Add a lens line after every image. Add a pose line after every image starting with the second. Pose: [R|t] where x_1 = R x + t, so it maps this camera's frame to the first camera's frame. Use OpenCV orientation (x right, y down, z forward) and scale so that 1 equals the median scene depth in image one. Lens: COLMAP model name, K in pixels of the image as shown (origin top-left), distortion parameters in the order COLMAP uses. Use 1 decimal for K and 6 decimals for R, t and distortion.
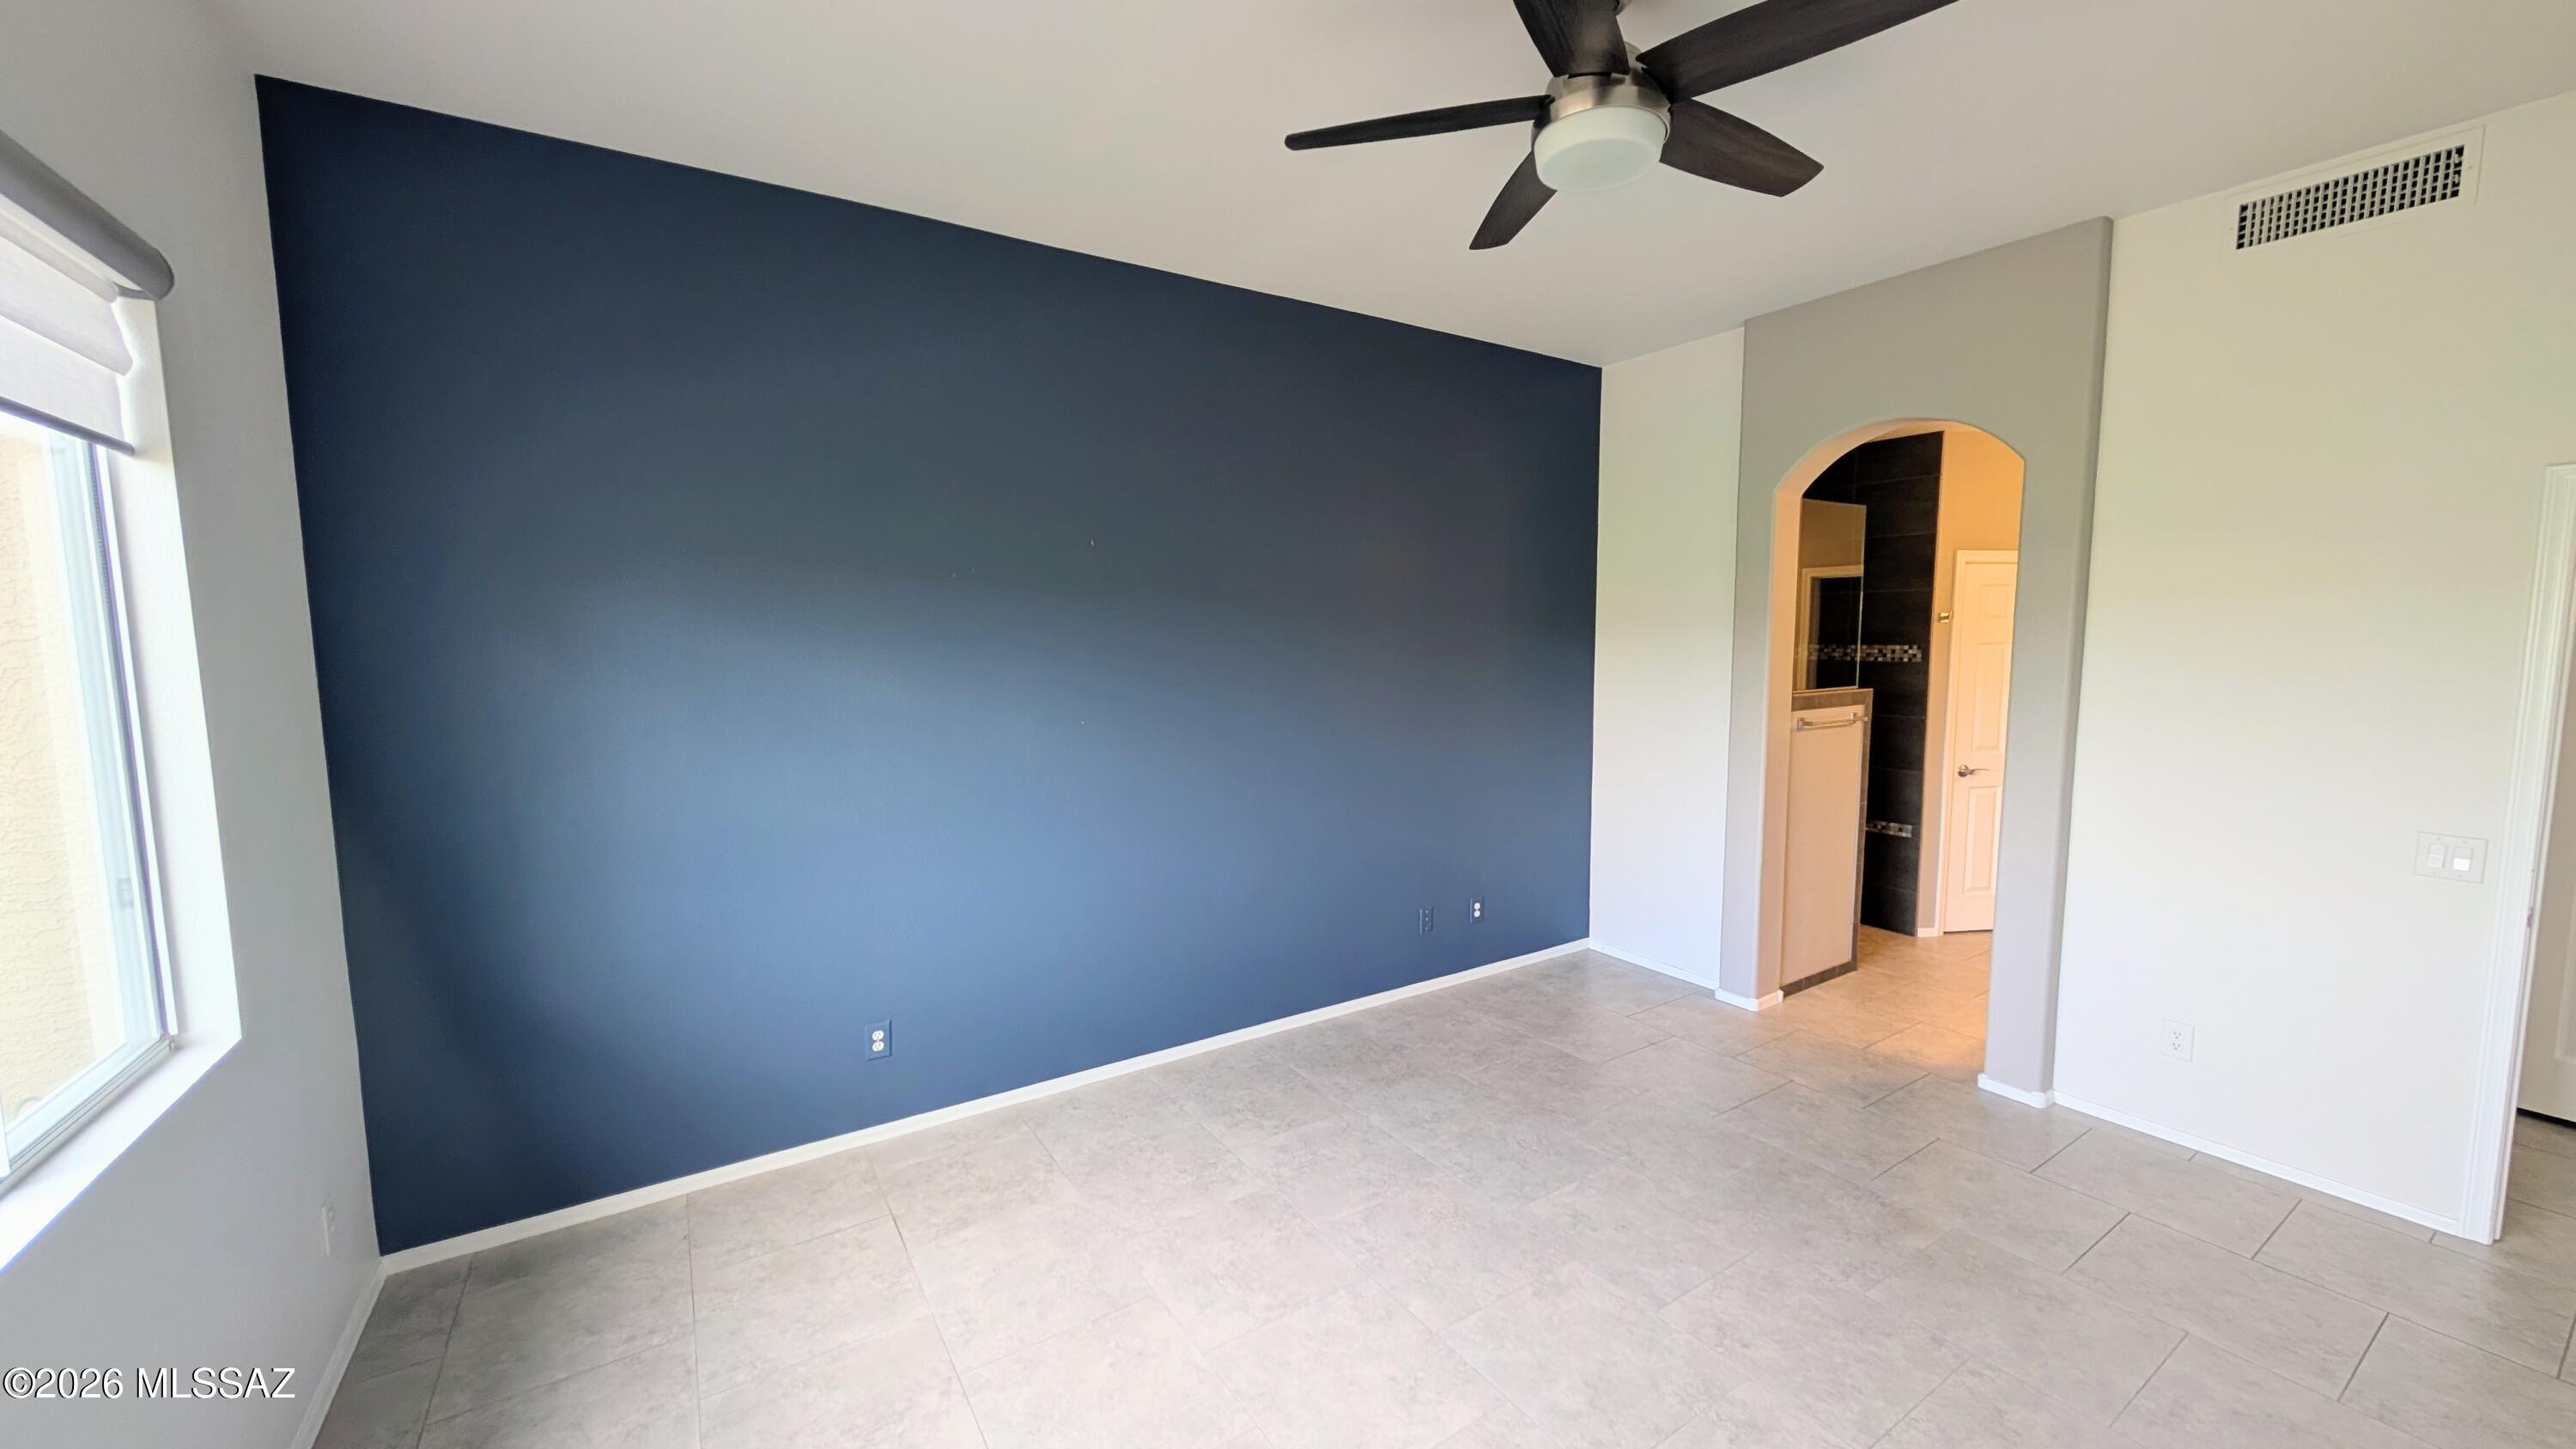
lens RADIAL K [[964.4, 0, 1275.5], [0, 964.4, 733.8], [0, 0, 1]] dist [-0.000731, 0.000038]
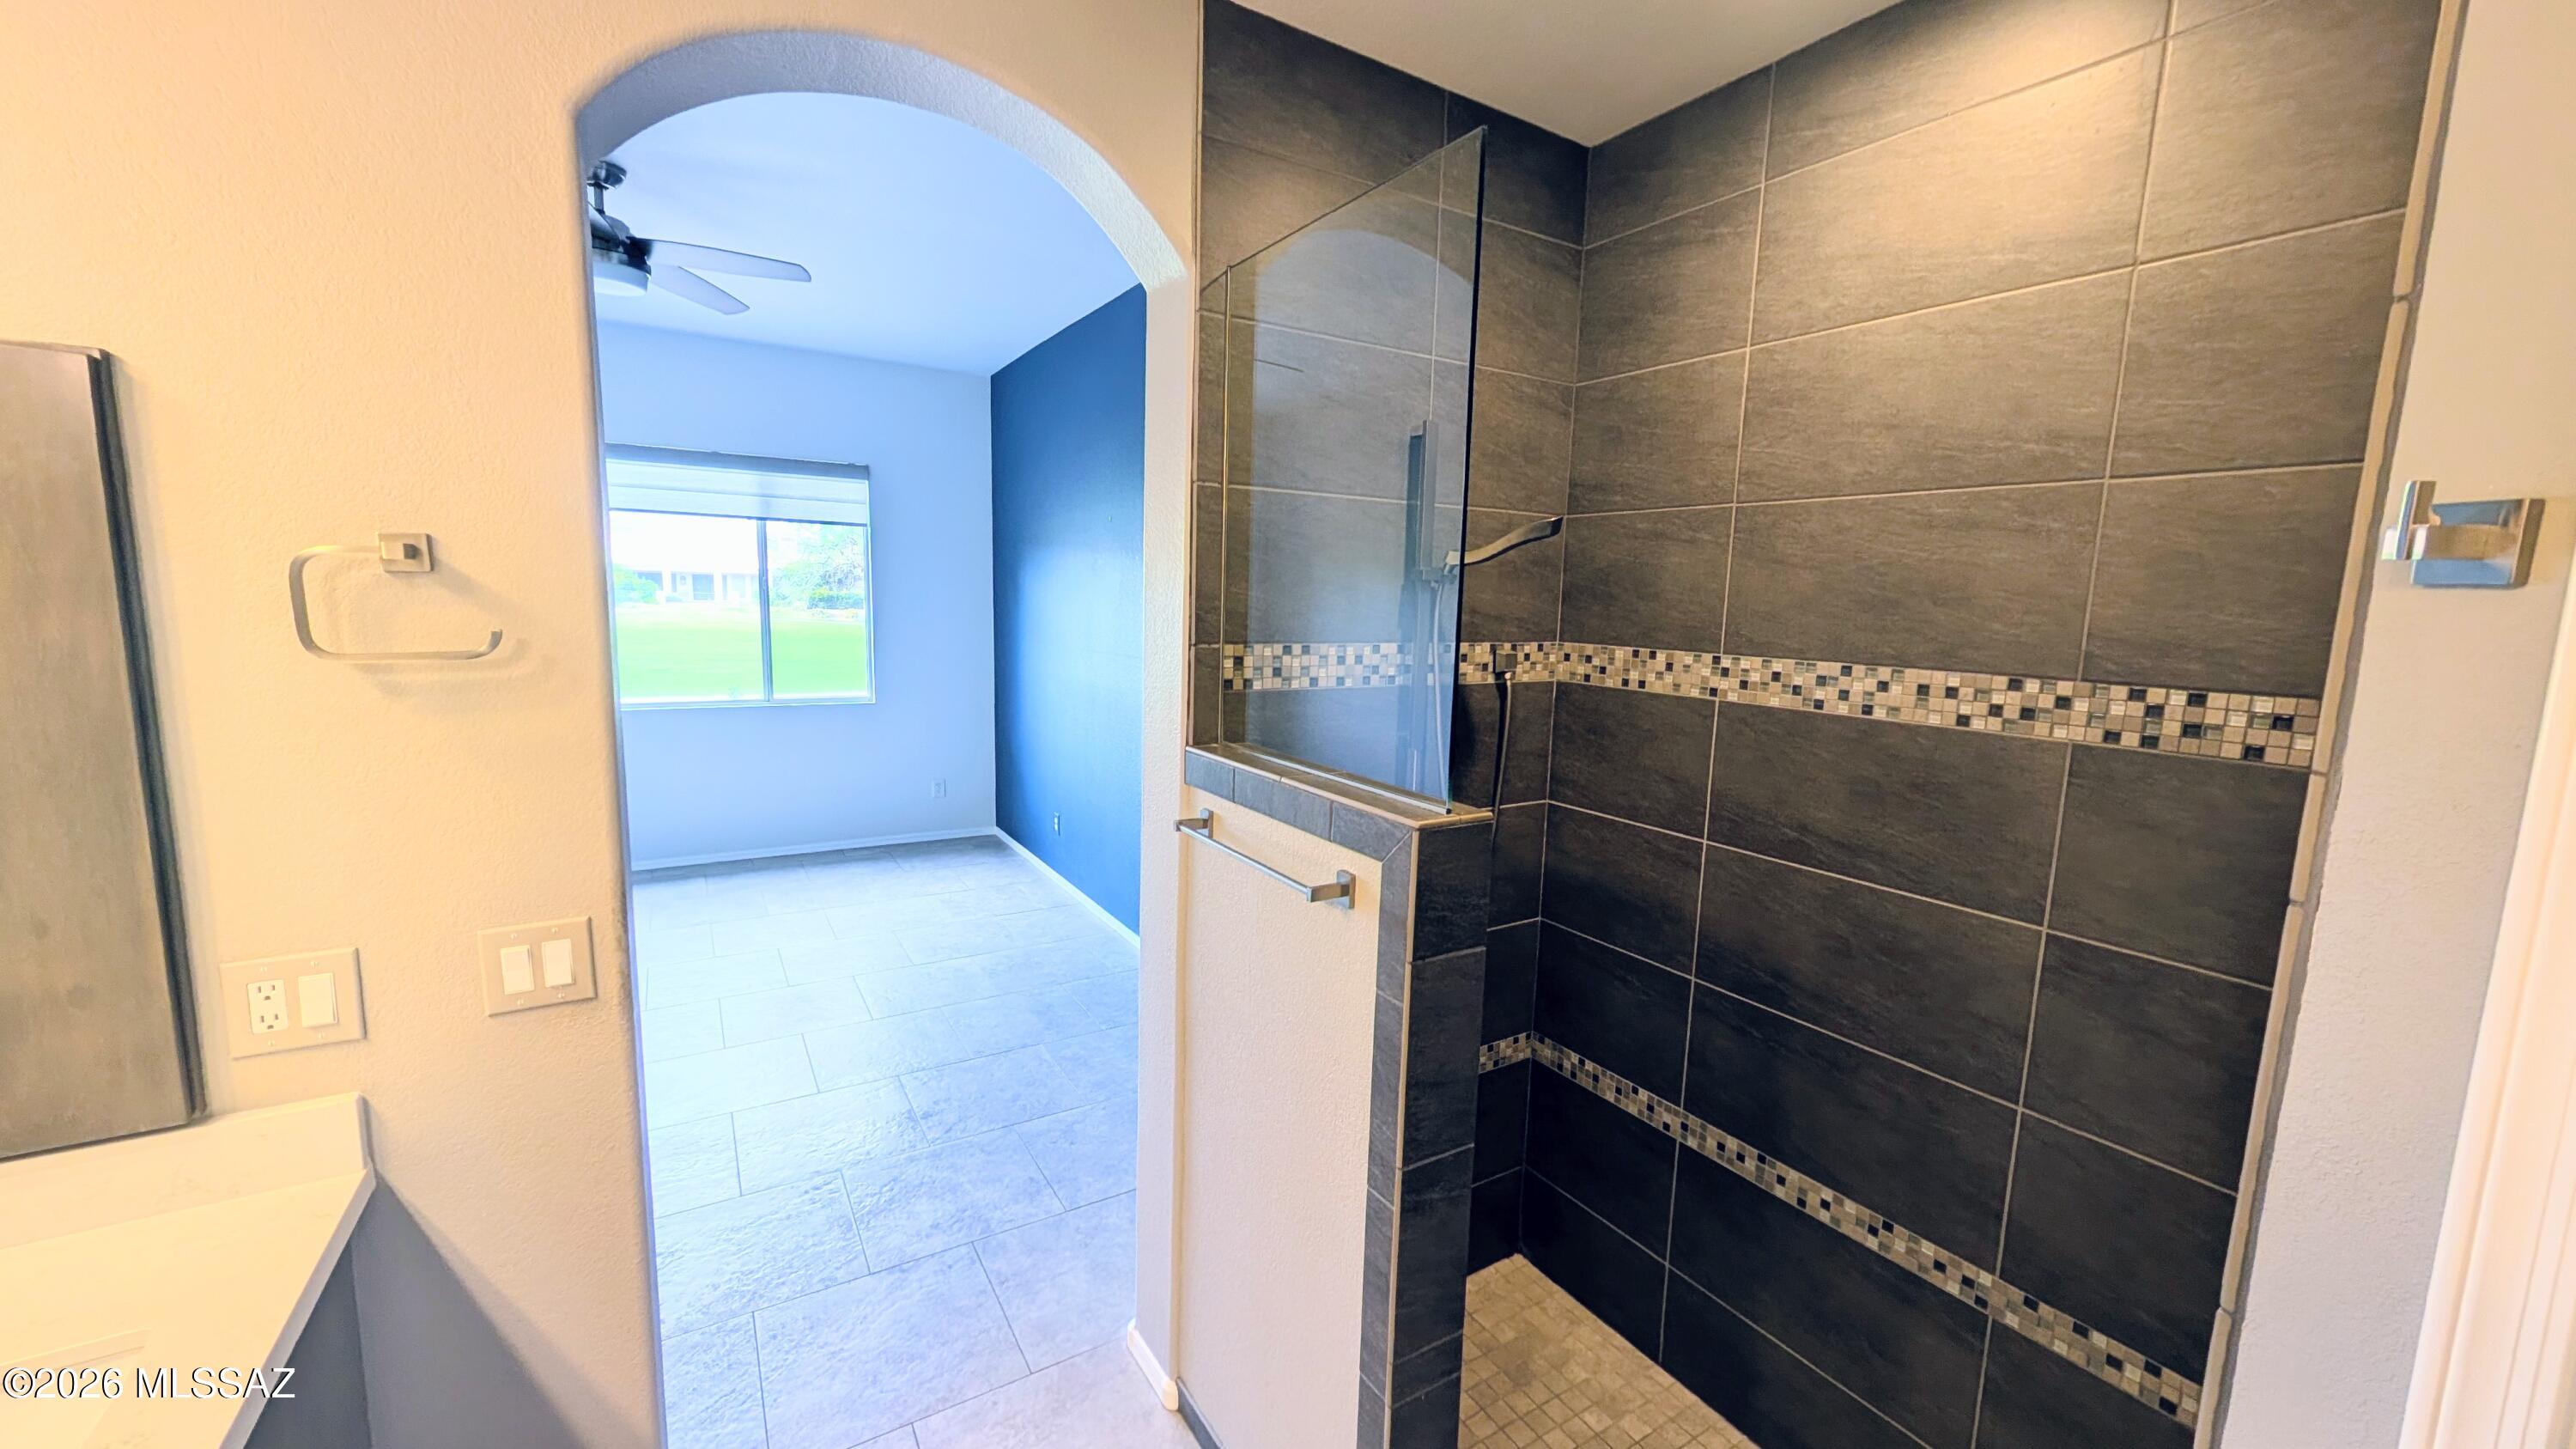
lens RADIAL K [[964.4, 0, 1274.8], [0, 964.4, 719.4], [0, 0, 1]] dist [-0.000731, 0.000038]
pose [[-0.011518, 0.137927, -0.990375, 1.285521], [-0.130862, 0.981715, 0.138243, -0.154642], [0.991334, 0.131195, 0.006742, 1.383391]]
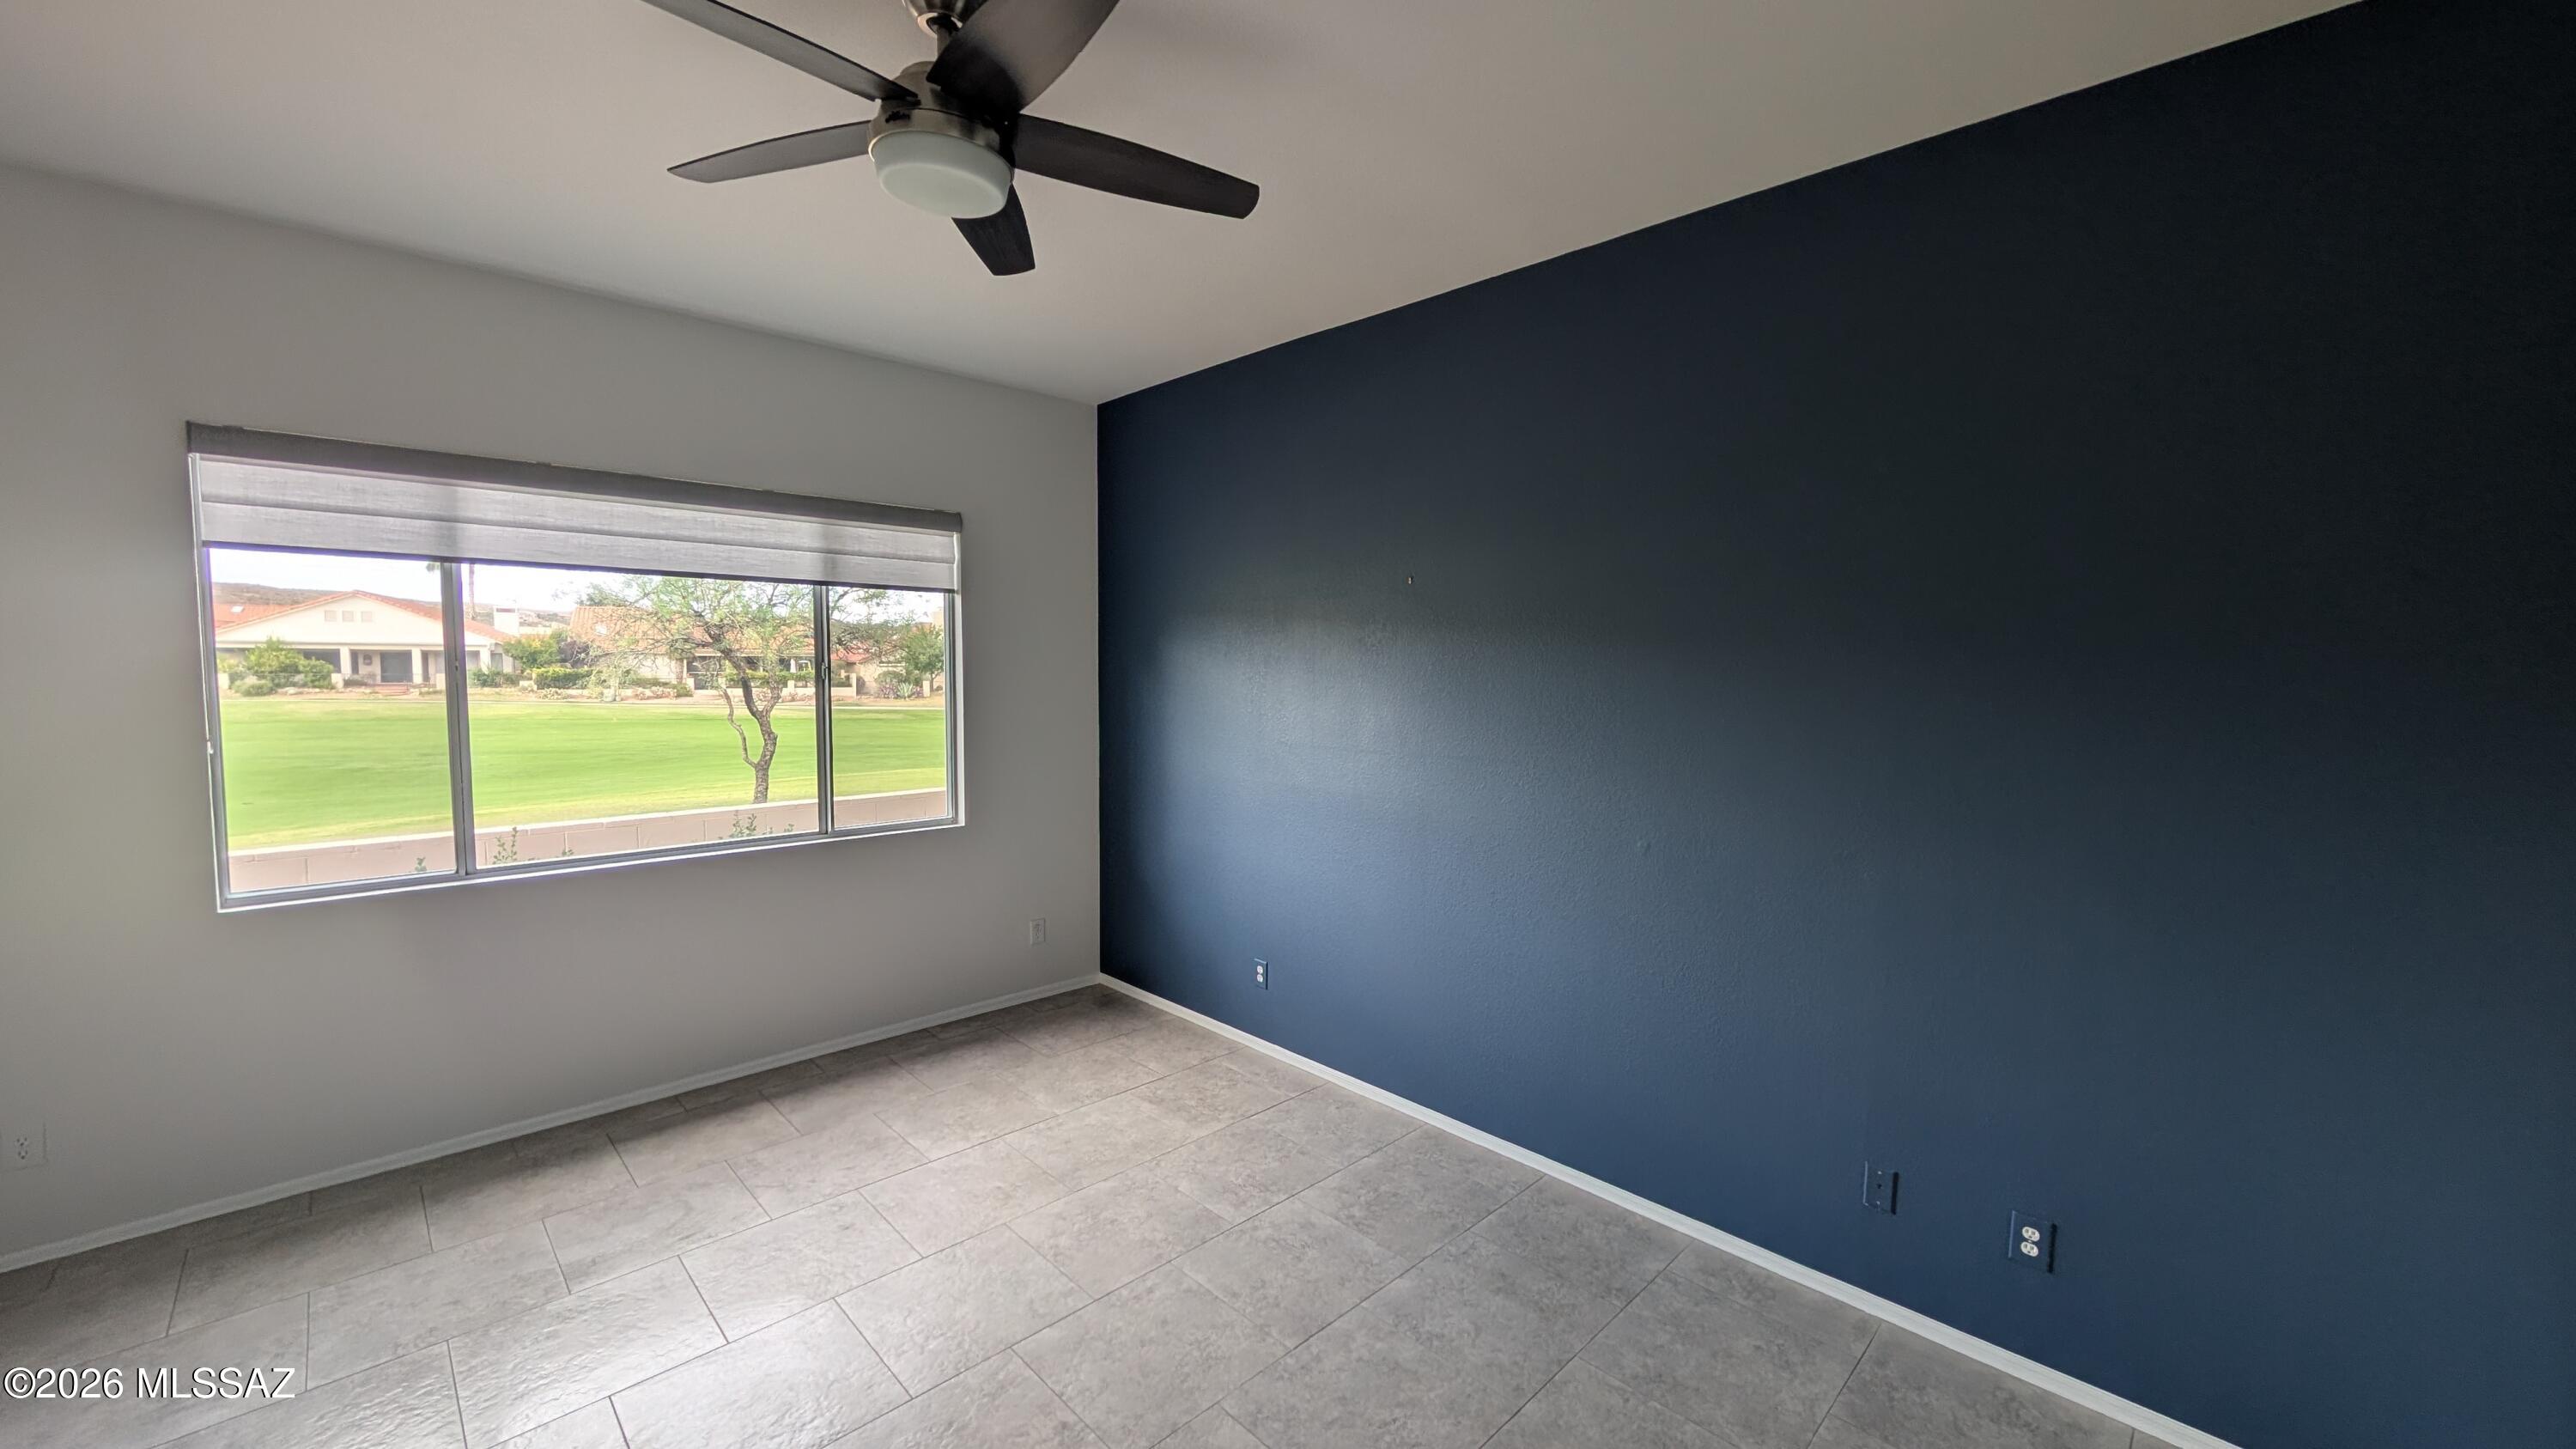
lens RADIAL K [[964.4, 0, 1288.6], [0, 964.4, 725.2], [0, 0, 1]] dist [-0.000731, 0.000038]
pose [[0.206733, 0.074674, -0.975544, 0.875549], [-0.108700, 0.992663, 0.052950, -0.094235], [0.972340, 0.095095, 0.213333, 0.742329]]
